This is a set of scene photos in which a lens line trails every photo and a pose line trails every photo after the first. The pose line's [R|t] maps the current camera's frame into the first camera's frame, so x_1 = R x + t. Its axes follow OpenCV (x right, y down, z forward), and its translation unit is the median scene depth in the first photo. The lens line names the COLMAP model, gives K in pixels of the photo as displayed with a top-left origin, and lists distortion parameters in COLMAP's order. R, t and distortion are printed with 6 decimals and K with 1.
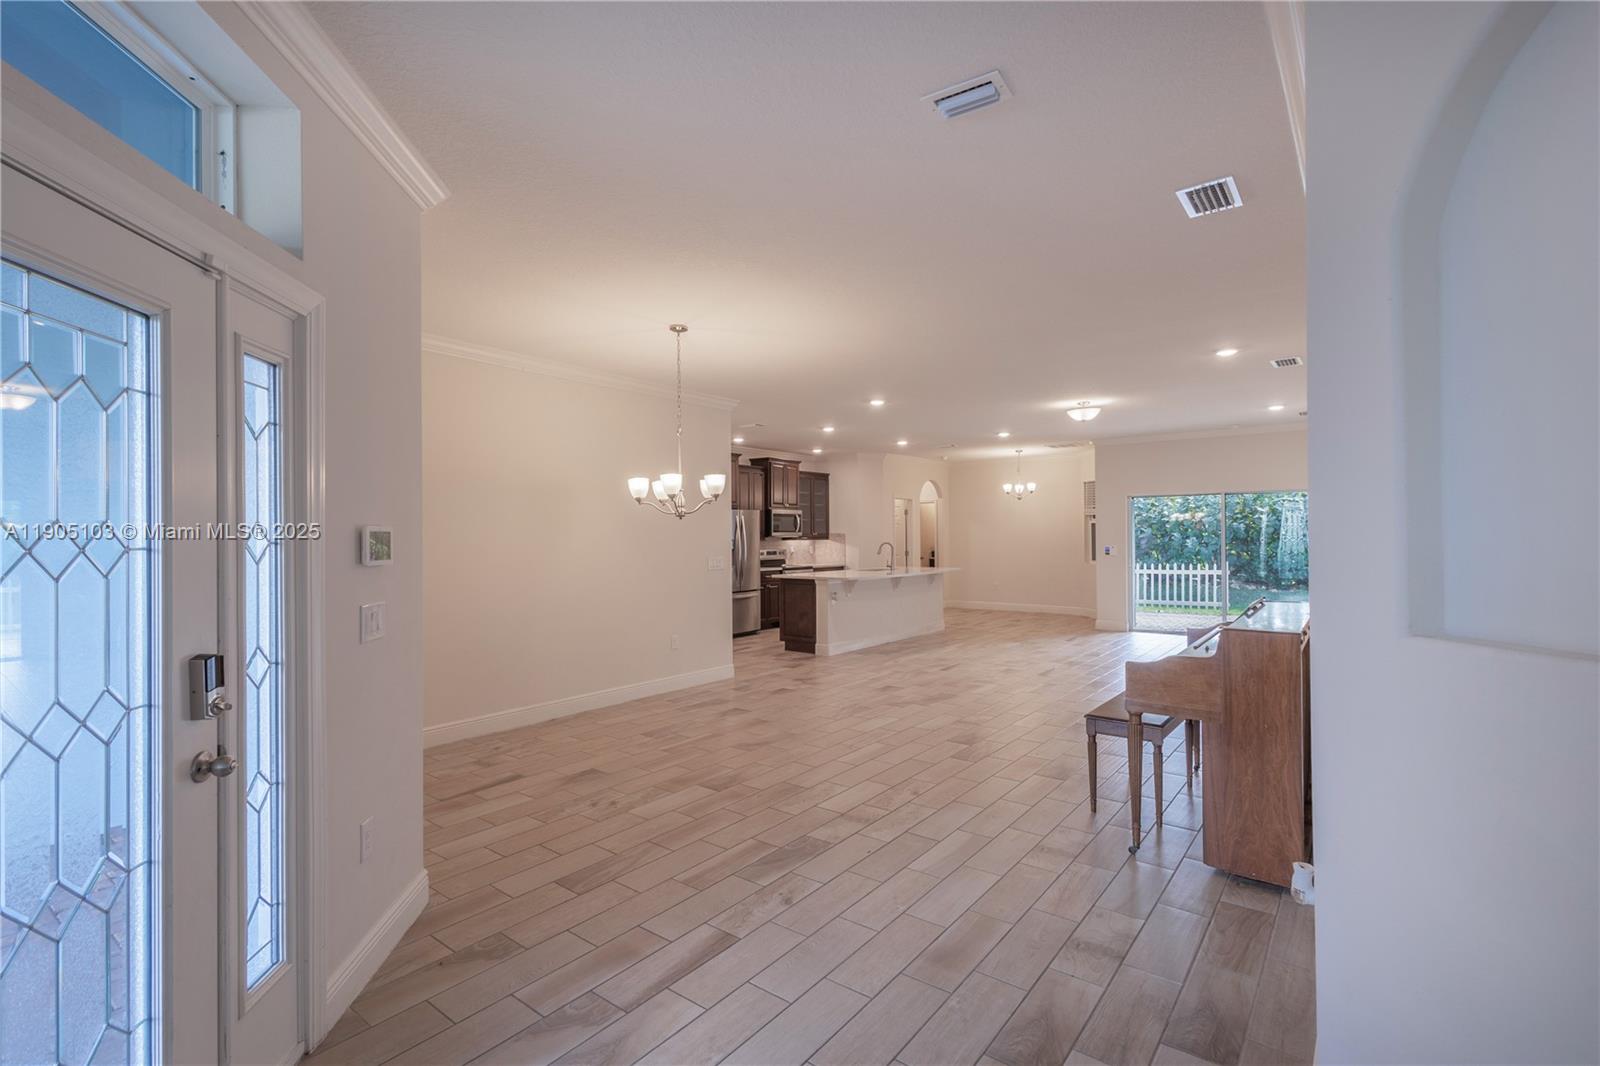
lens RADIAL K [[739.0, 0, 794.7], [0, 739.0, 535.7], [0, 0, 1]] dist [0.013026, -0.001957]
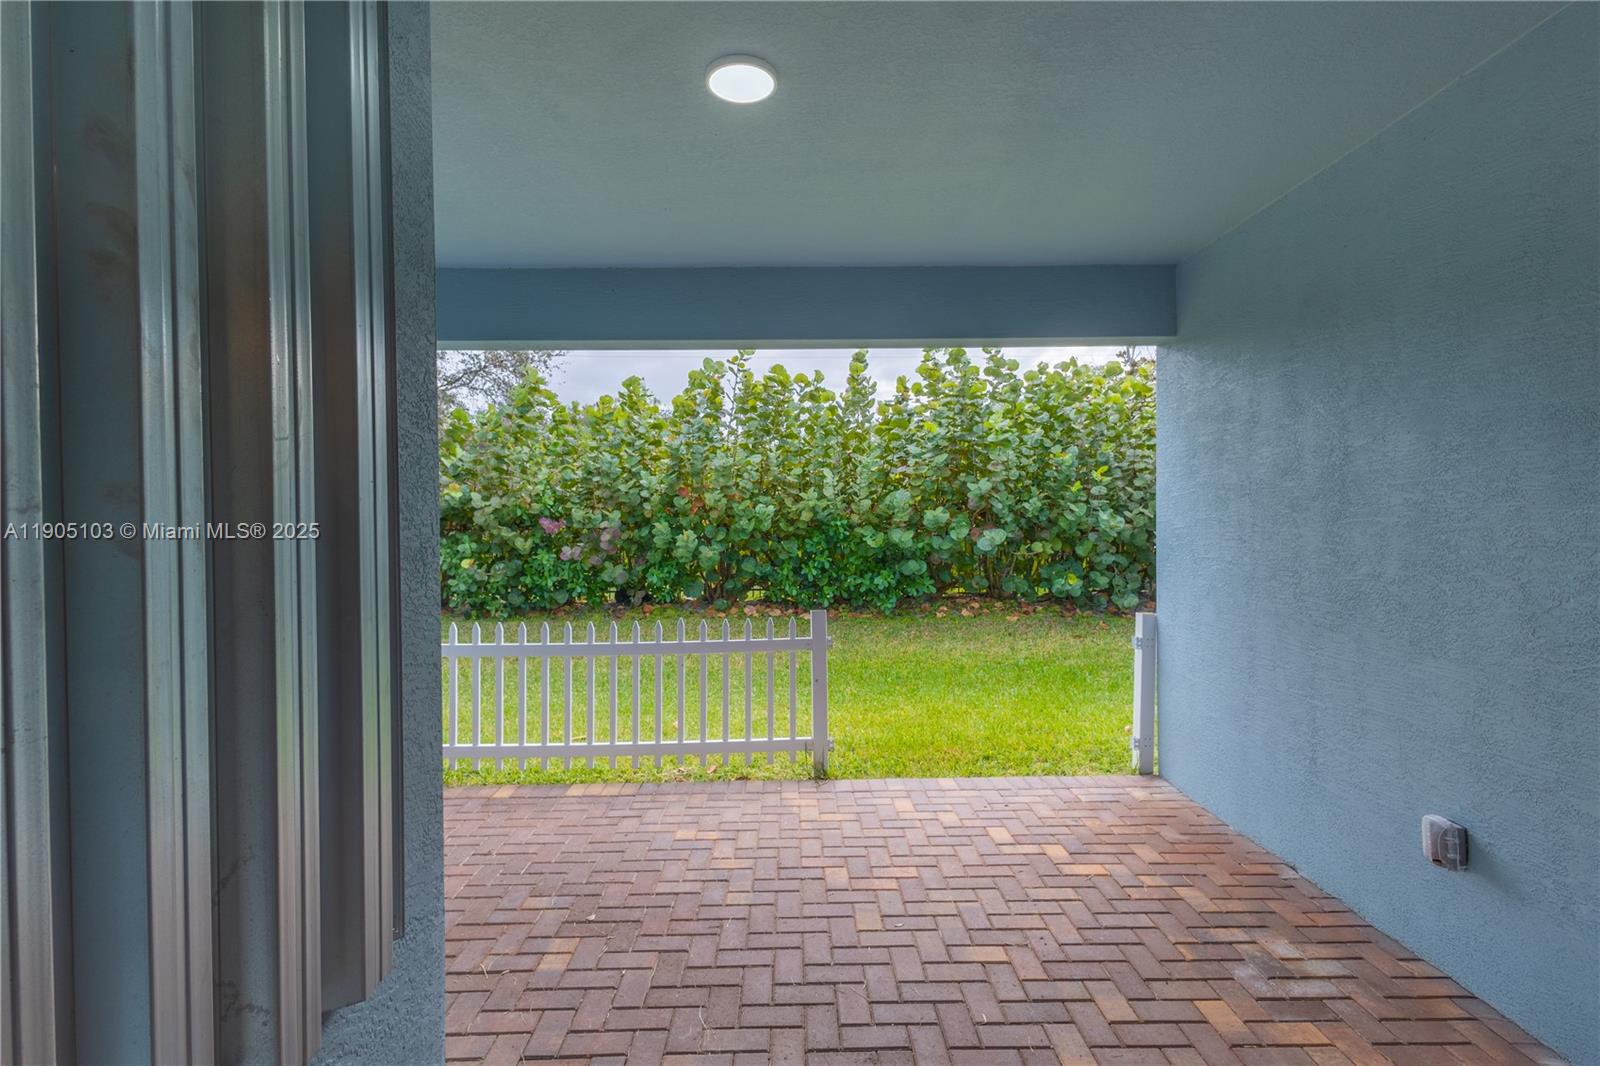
lens RADIAL K [[739.0, 0, 802.1], [0, 739.0, 528.6], [0, 0, 1]] dist [0.013026, -0.001957]
pose [[0.786213, -0.007496, 0.617910, 0.240159], [-0.002271, 0.999885, 0.015019, -0.005619], [-0.617951, -0.013211, 0.786105, 0.468064]]
